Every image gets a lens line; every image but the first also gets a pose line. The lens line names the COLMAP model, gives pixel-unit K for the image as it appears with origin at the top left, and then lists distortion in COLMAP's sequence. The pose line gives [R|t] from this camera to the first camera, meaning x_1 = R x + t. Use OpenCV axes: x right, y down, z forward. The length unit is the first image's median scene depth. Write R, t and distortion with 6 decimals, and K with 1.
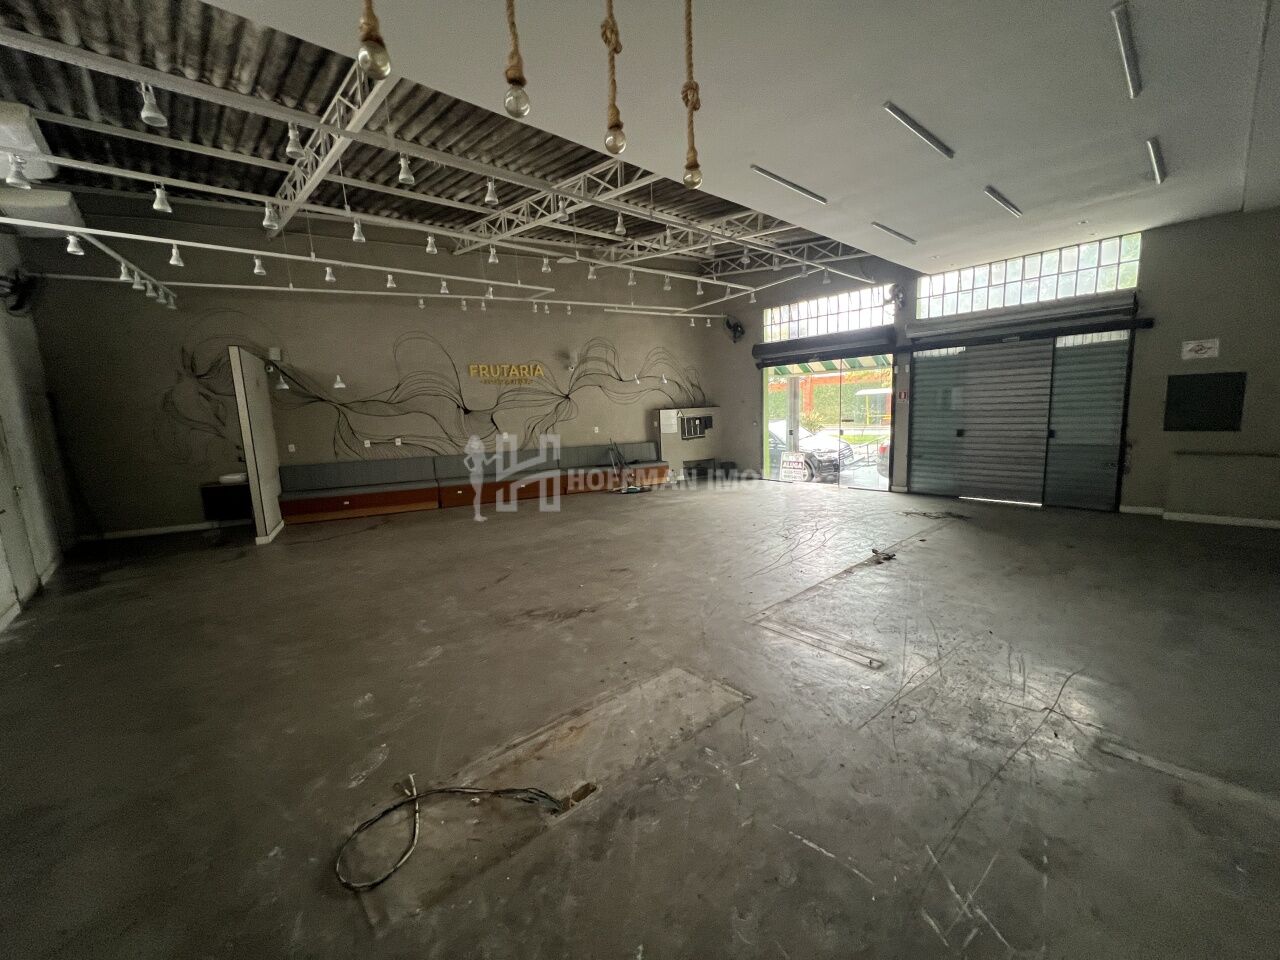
lens RADIAL K [[509.6, 0, 640.0], [0, 509.6, 483.4], [0, 0, 1]] dist [-0.001600, 0.000183]
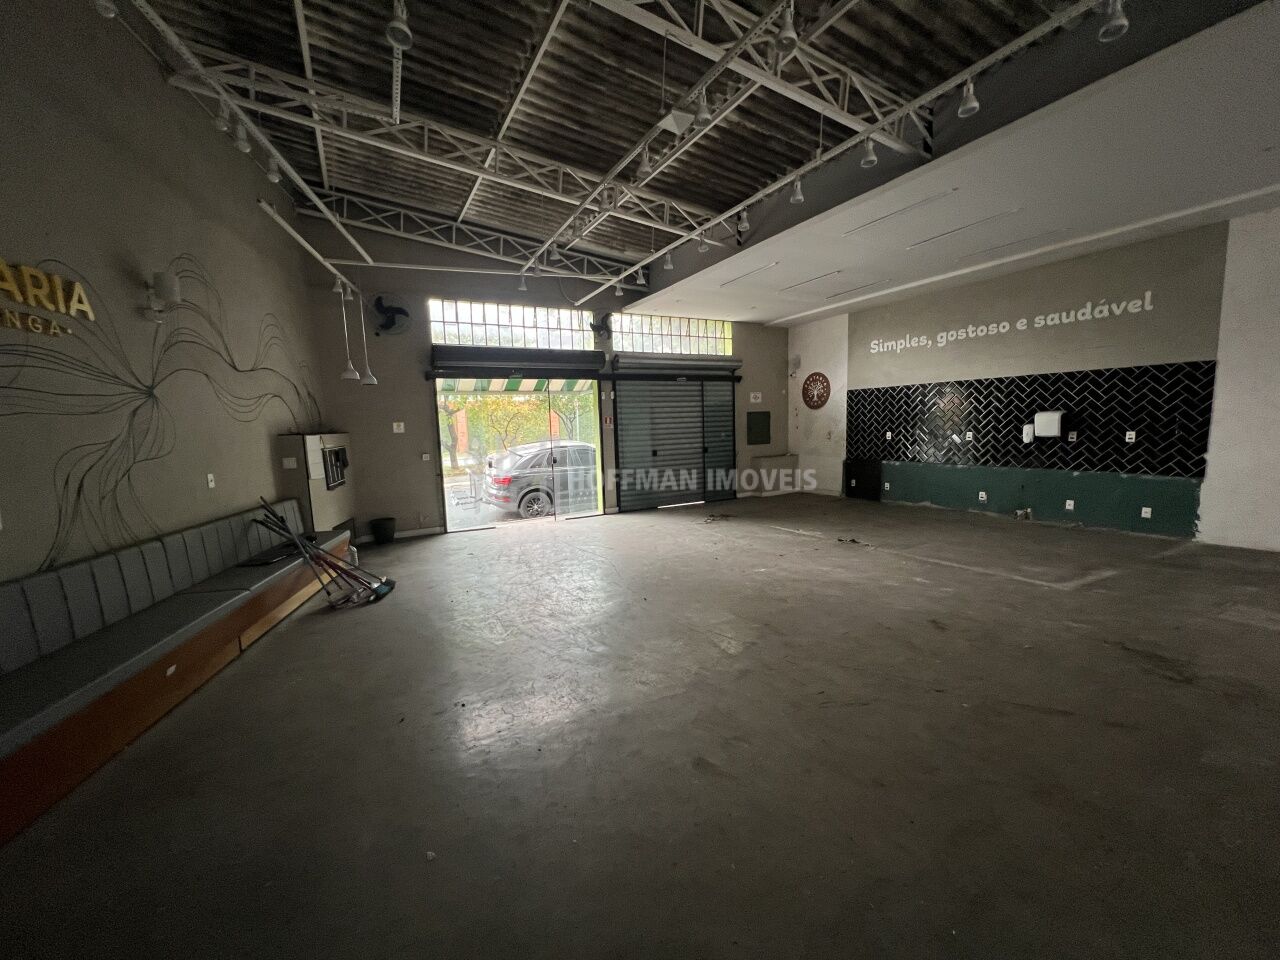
lens RADIAL K [[509.6, 0, 640.0], [0, 509.6, 483.4], [0, 0, 1]] dist [-0.001600, 0.000183]
pose [[0.231163, -0.078294, 0.969760, -0.450256], [0.164781, 0.985507, 0.040287, -0.070649], [-0.958859, 0.150485, 0.240714, 0.645348]]
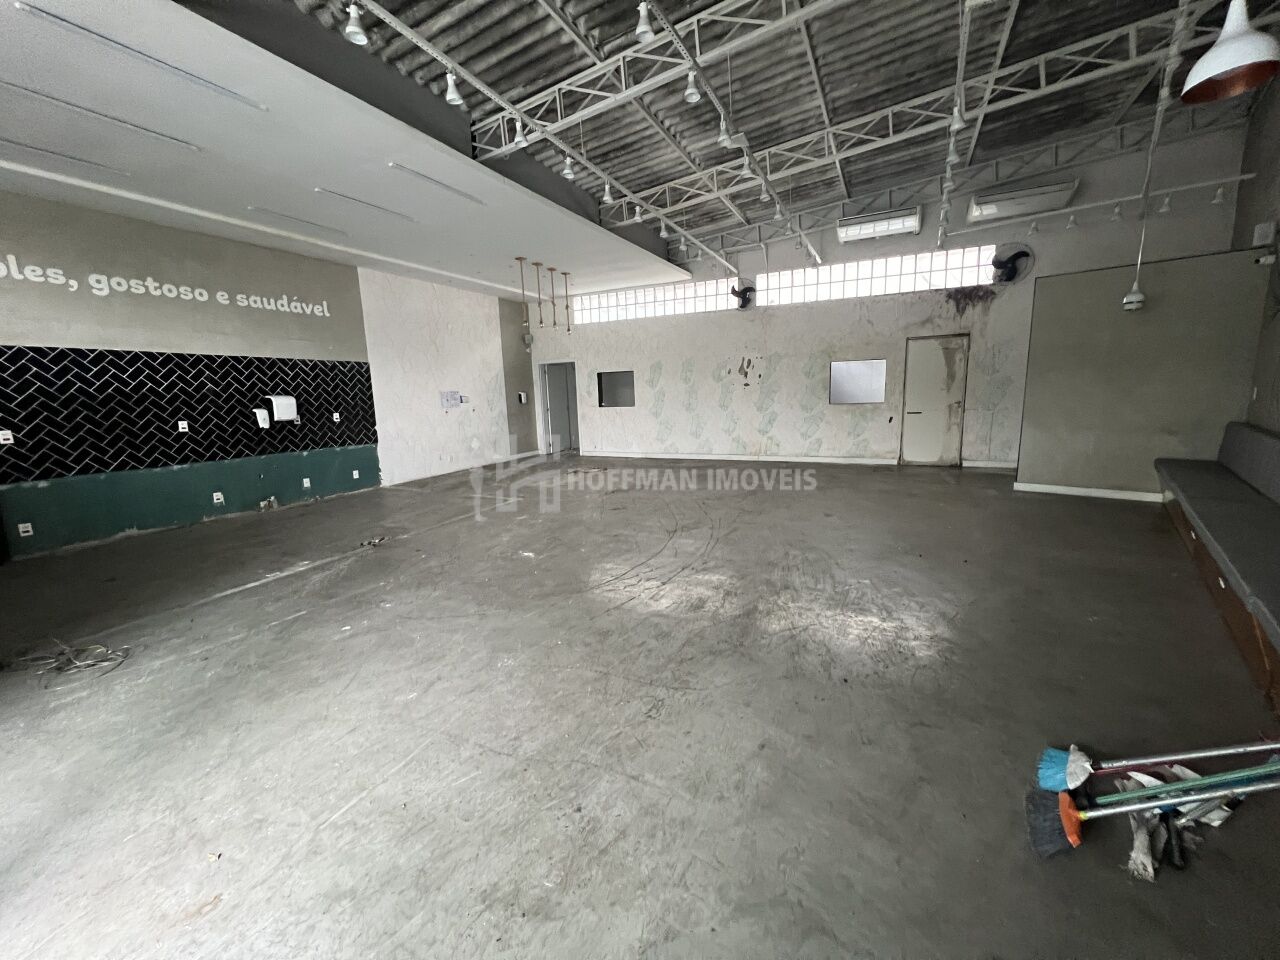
lens RADIAL K [[509.6, 0, 640.0], [0, 509.6, 483.4], [0, 0, 1]] dist [-0.001600, 0.000183]
pose [[-0.925118, 0.137529, -0.353896, 0.183146], [0.017894, 0.946849, 0.321181, -0.151972], [0.379258, 0.290798, -0.878408, 1.117980]]
